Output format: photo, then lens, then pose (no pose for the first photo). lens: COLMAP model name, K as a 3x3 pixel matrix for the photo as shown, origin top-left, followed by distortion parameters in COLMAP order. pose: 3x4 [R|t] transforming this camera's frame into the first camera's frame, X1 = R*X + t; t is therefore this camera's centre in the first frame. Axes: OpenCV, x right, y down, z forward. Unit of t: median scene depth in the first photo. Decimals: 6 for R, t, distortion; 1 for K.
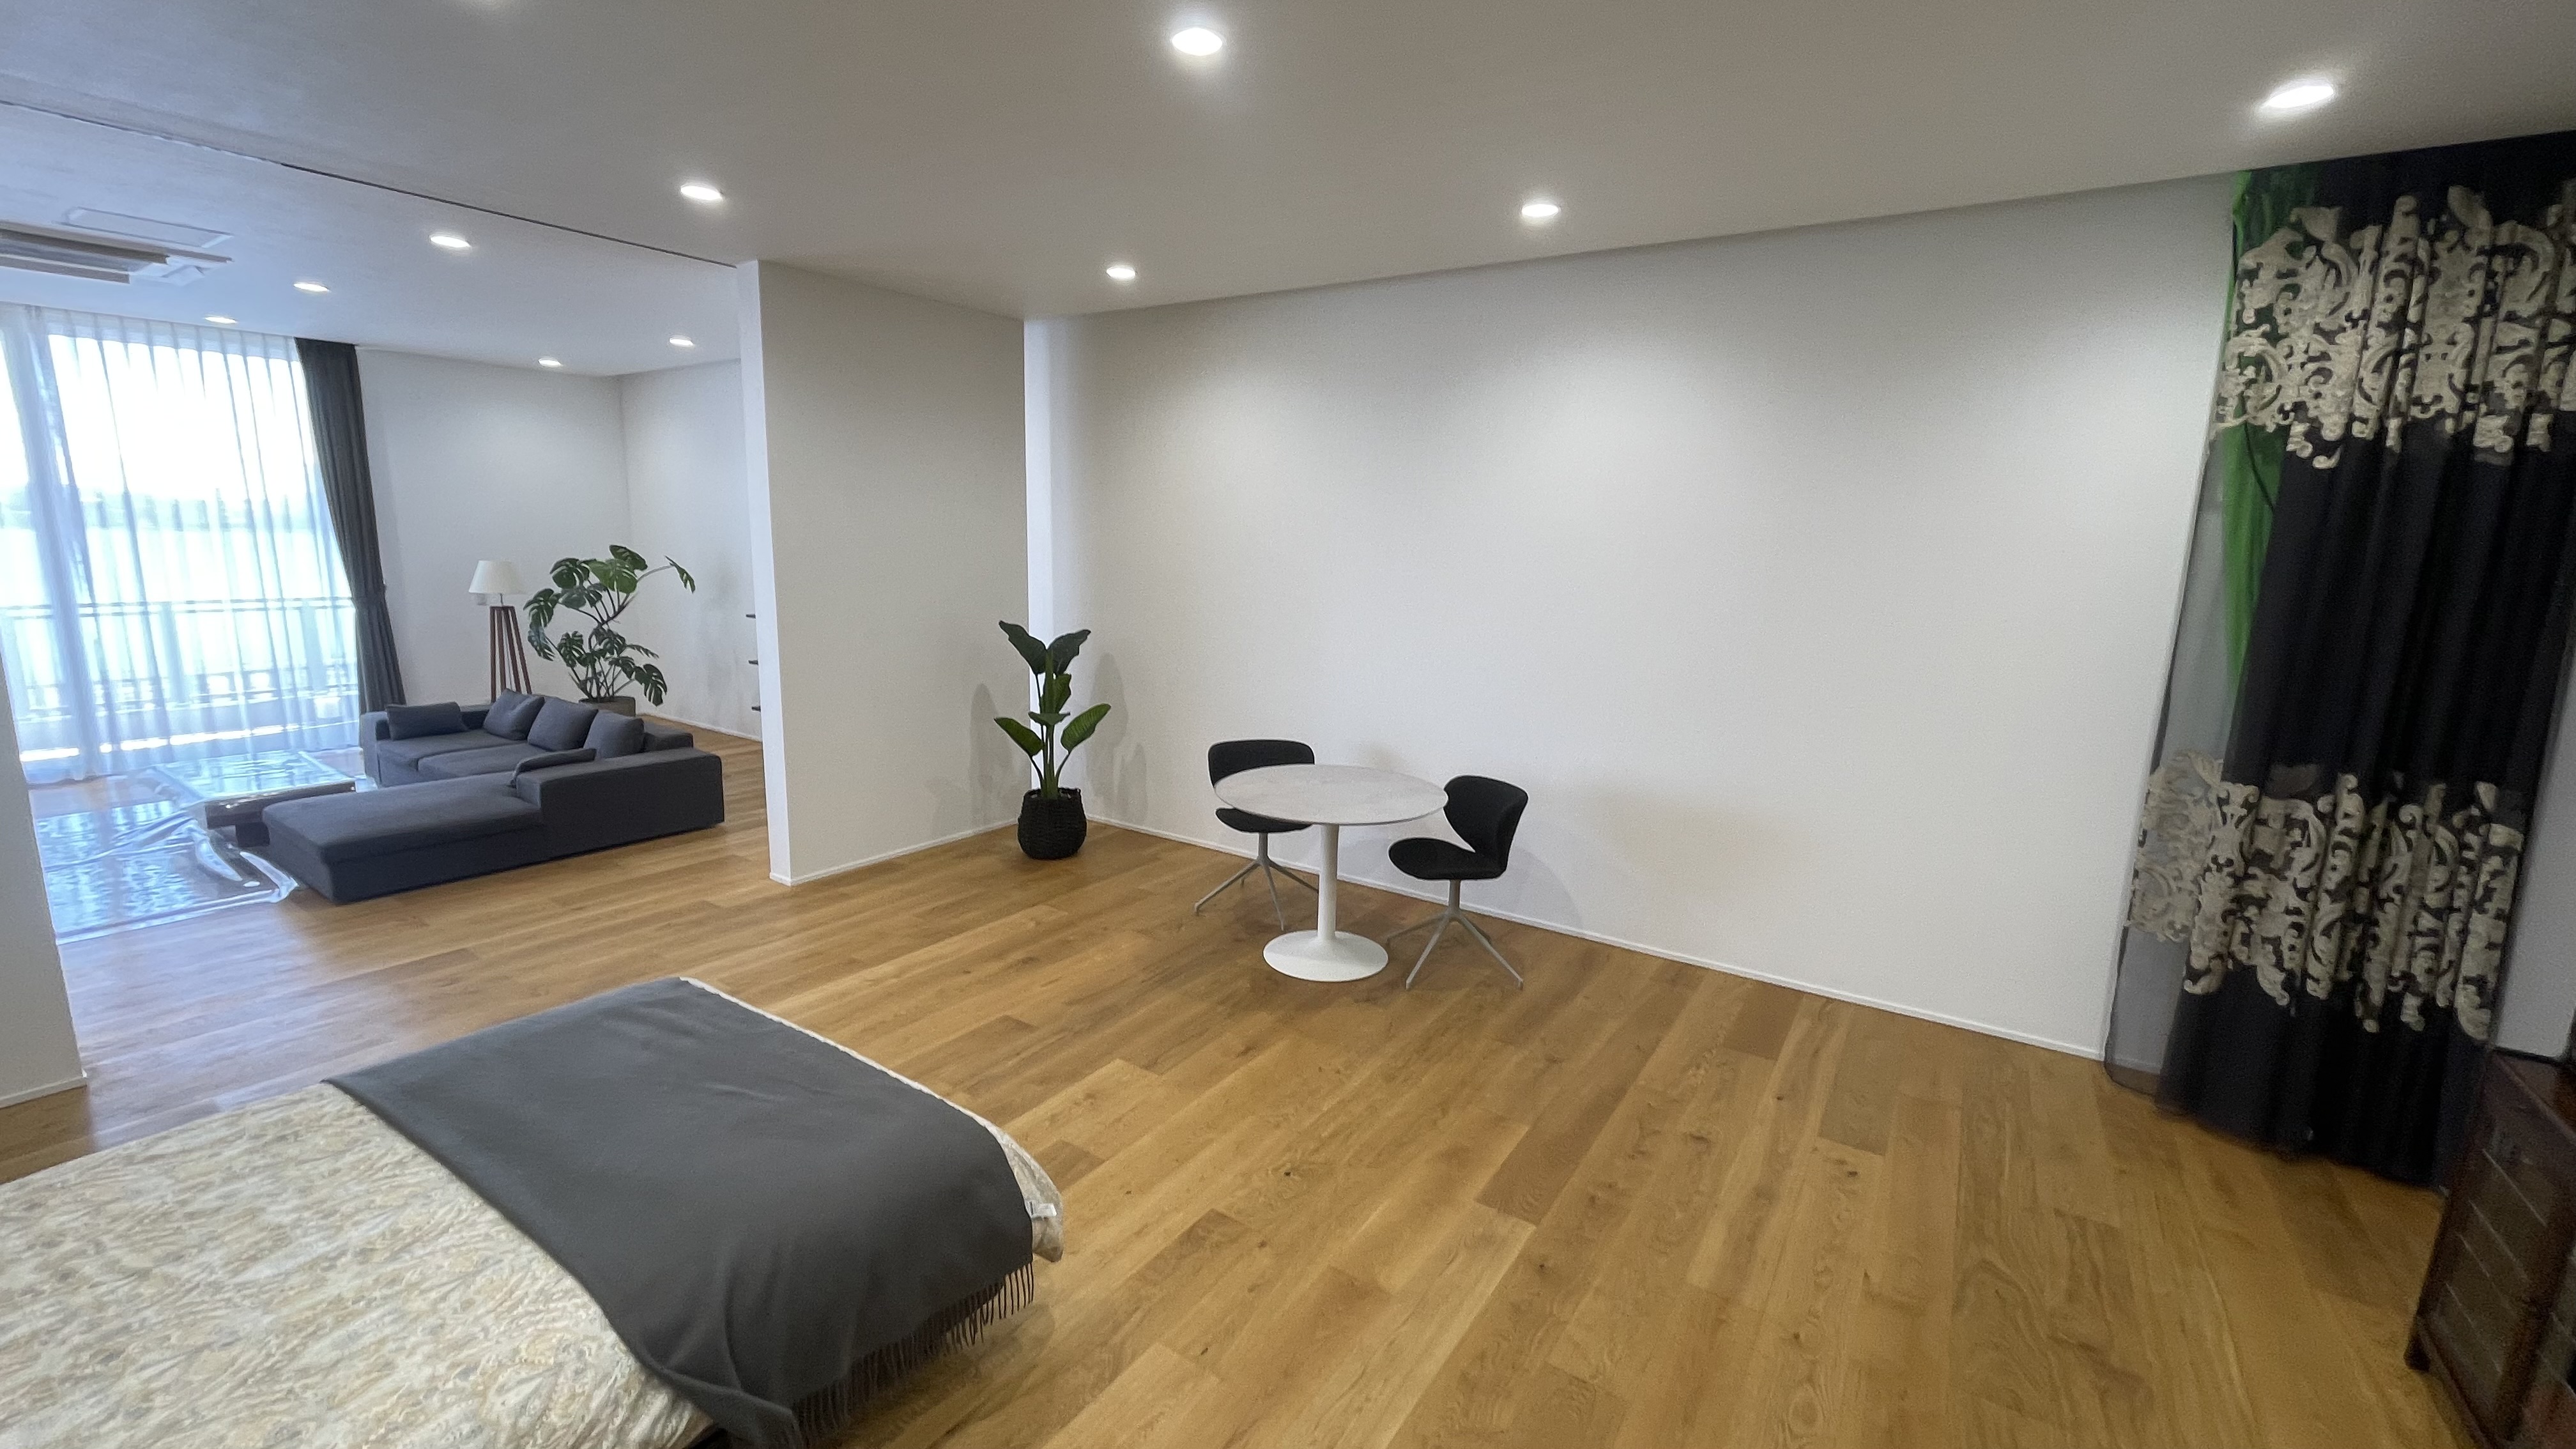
lens RADIAL K [[1034.2, 0, 1279.1], [0, 1034.2, 716.5], [0, 0, 1]] dist [-0.002609, -0.000064]
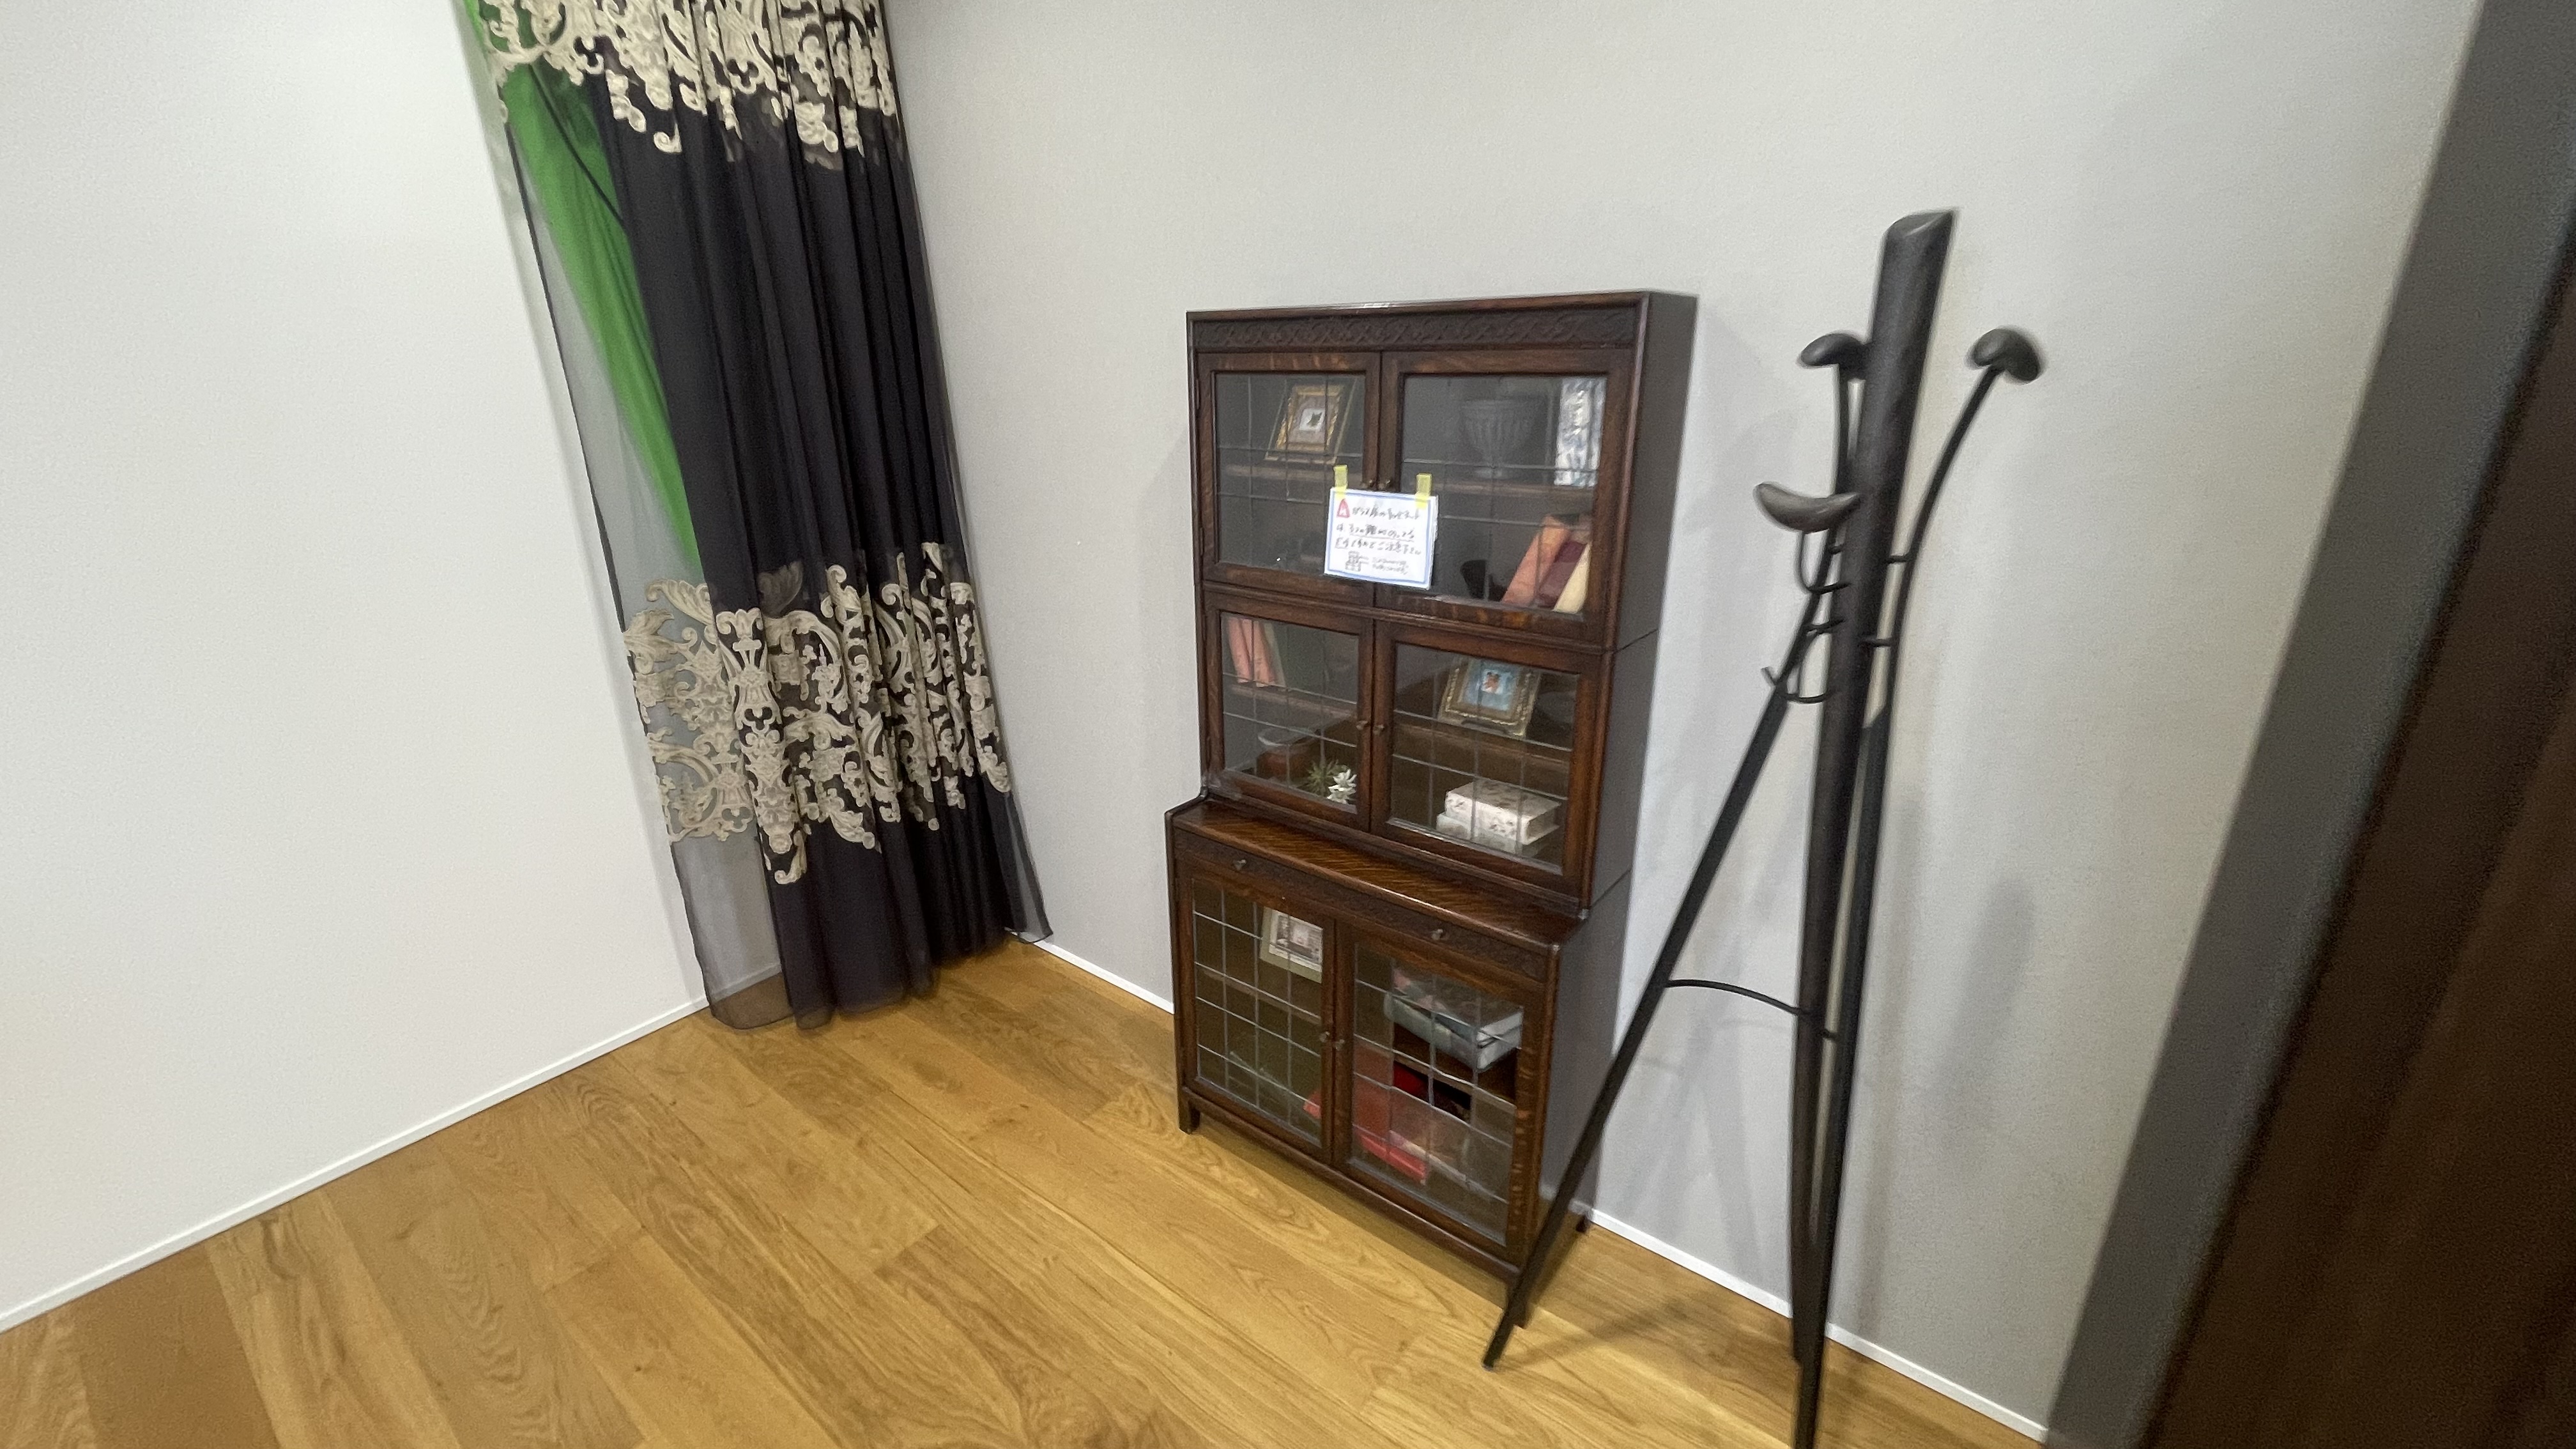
lens RADIAL K [[1034.2, 0, 1279.1], [0, 1034.2, 716.5], [0, 0, 1]] dist [-0.002609, -0.000064]
pose [[0.062586, -0.354272, 0.933046, 0.220935], [0.184202, 0.922918, 0.338071, -0.042001], [-0.980894, 0.150710, 0.123020, 0.510695]]
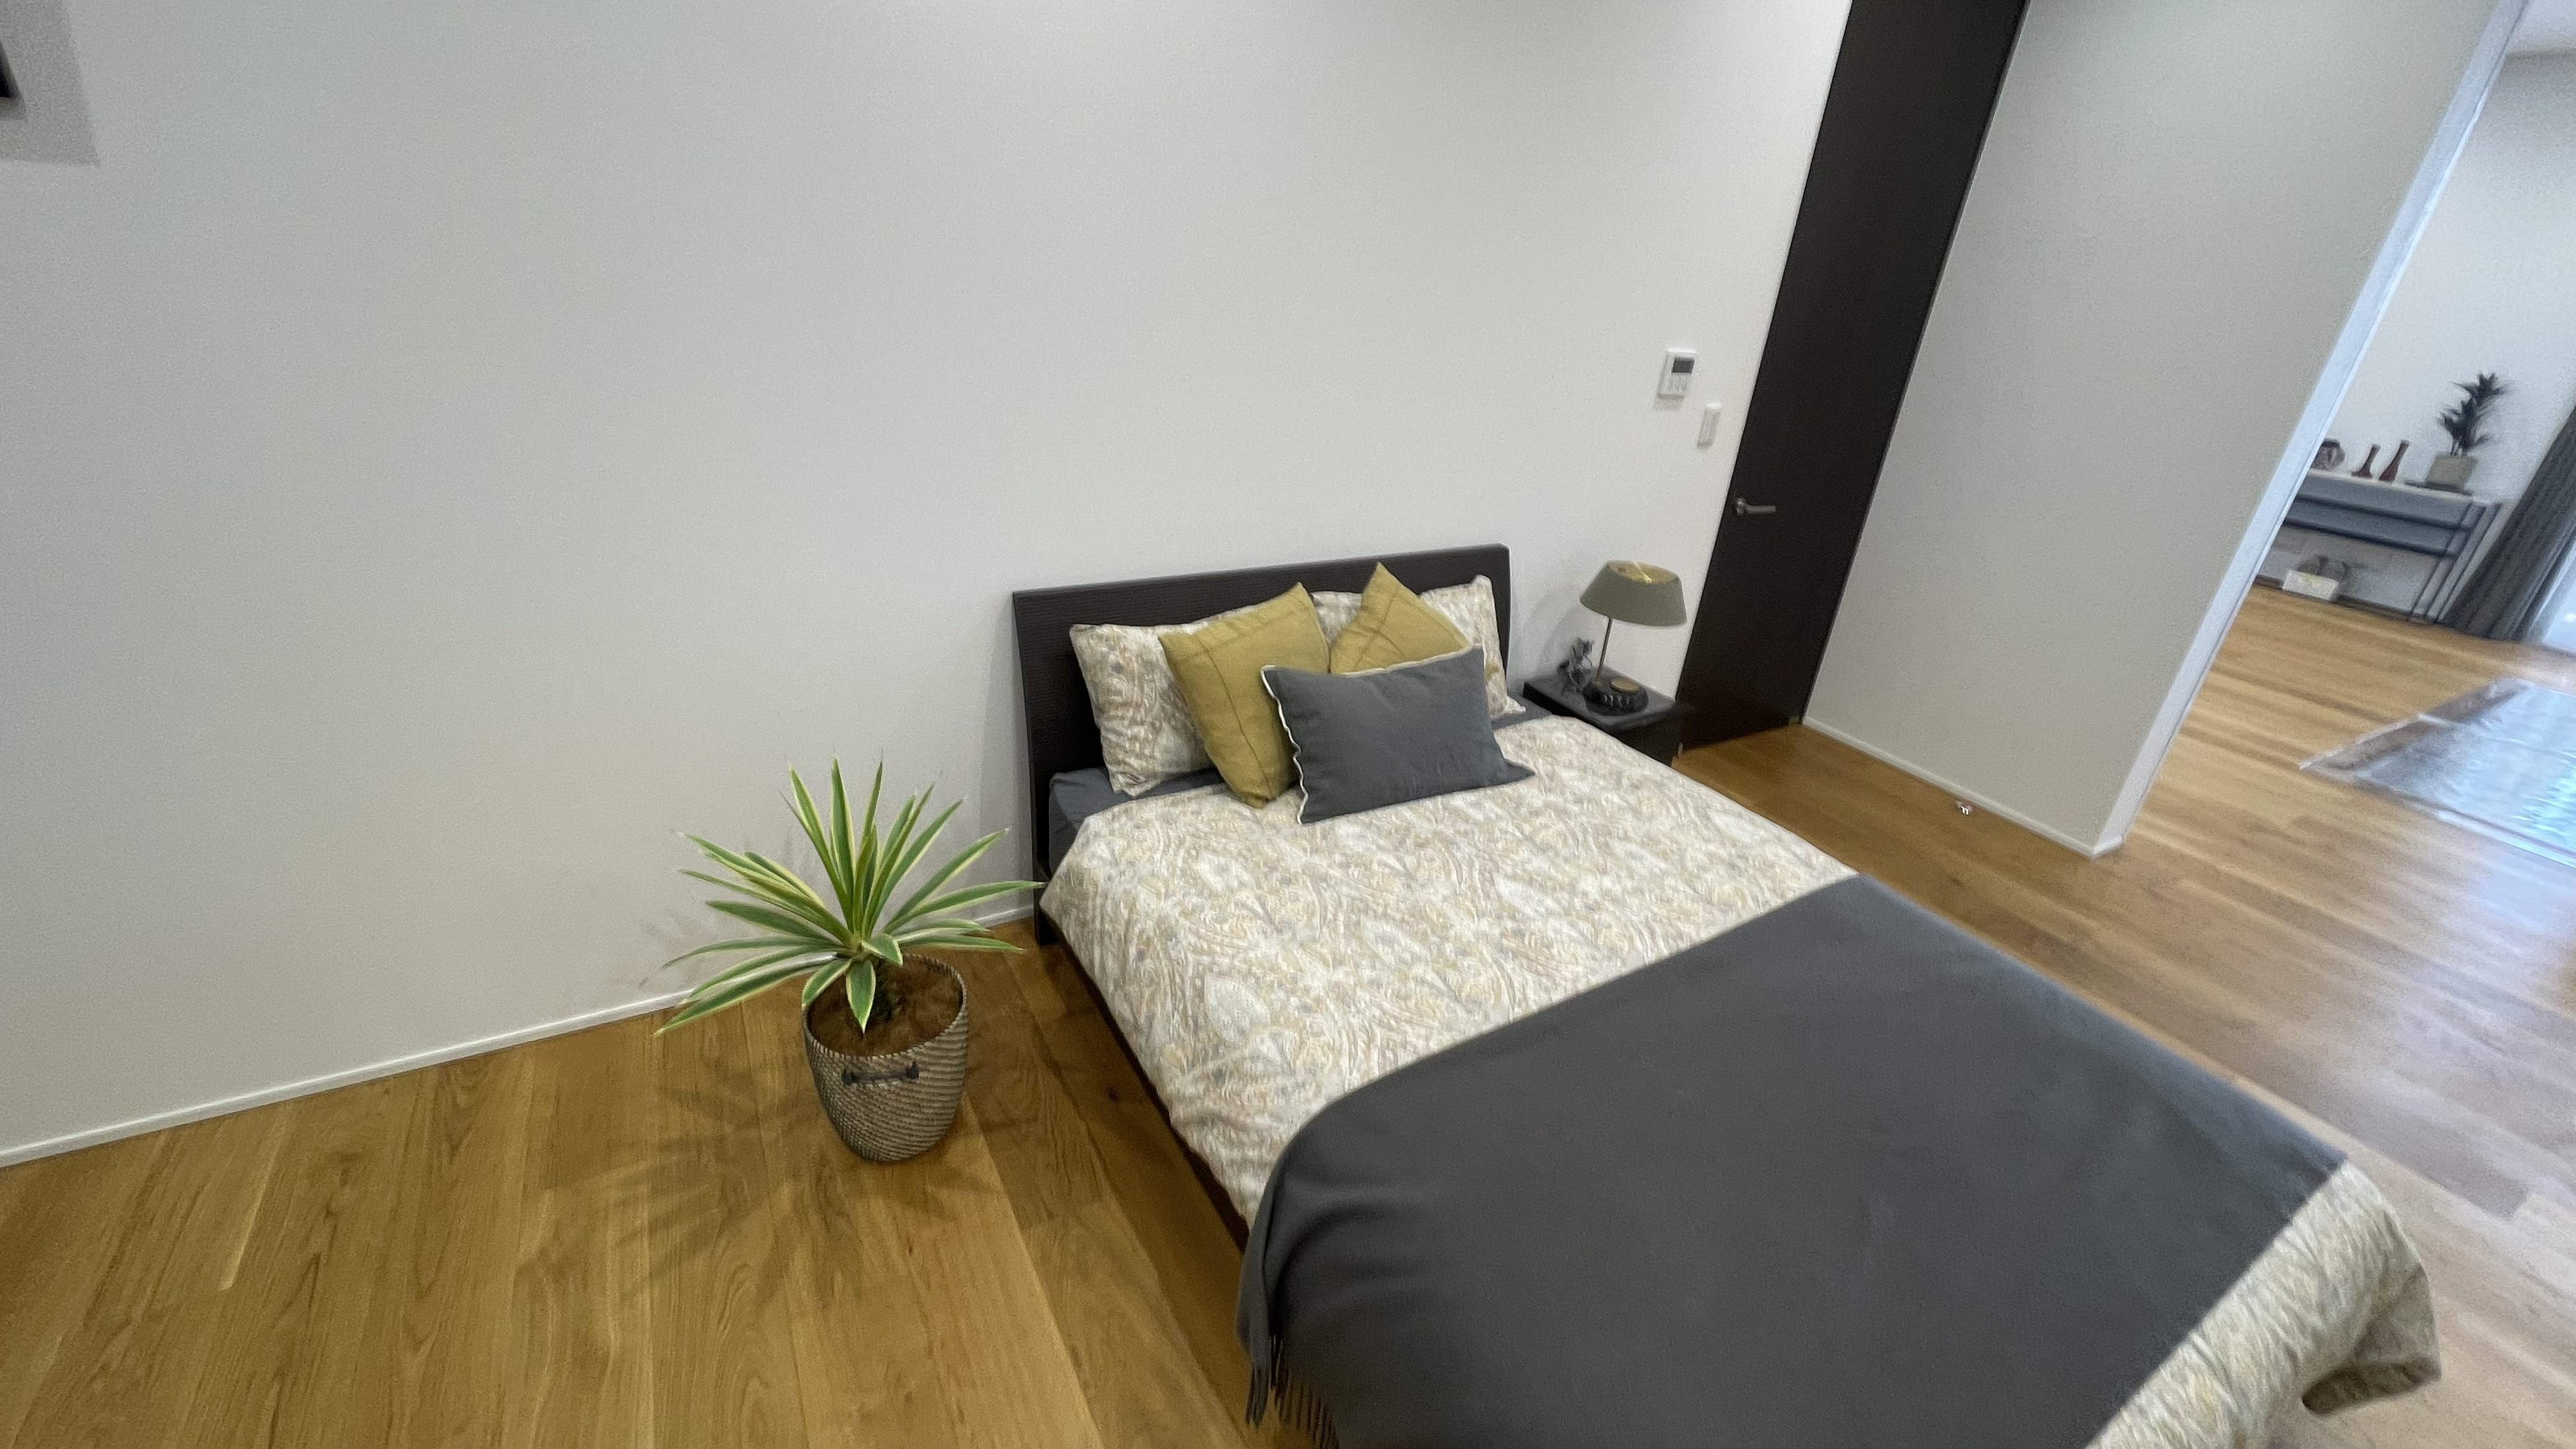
lens RADIAL K [[1034.2, 0, 1279.1], [0, 1034.2, 716.5], [0, 0, 1]] dist [-0.002609, -0.000064]
pose [[-0.440369, 0.325594, -0.836698, -0.005789], [-0.237803, 0.856342, 0.458398, -0.034880], [0.865751, 0.400834, -0.299679, 0.535338]]
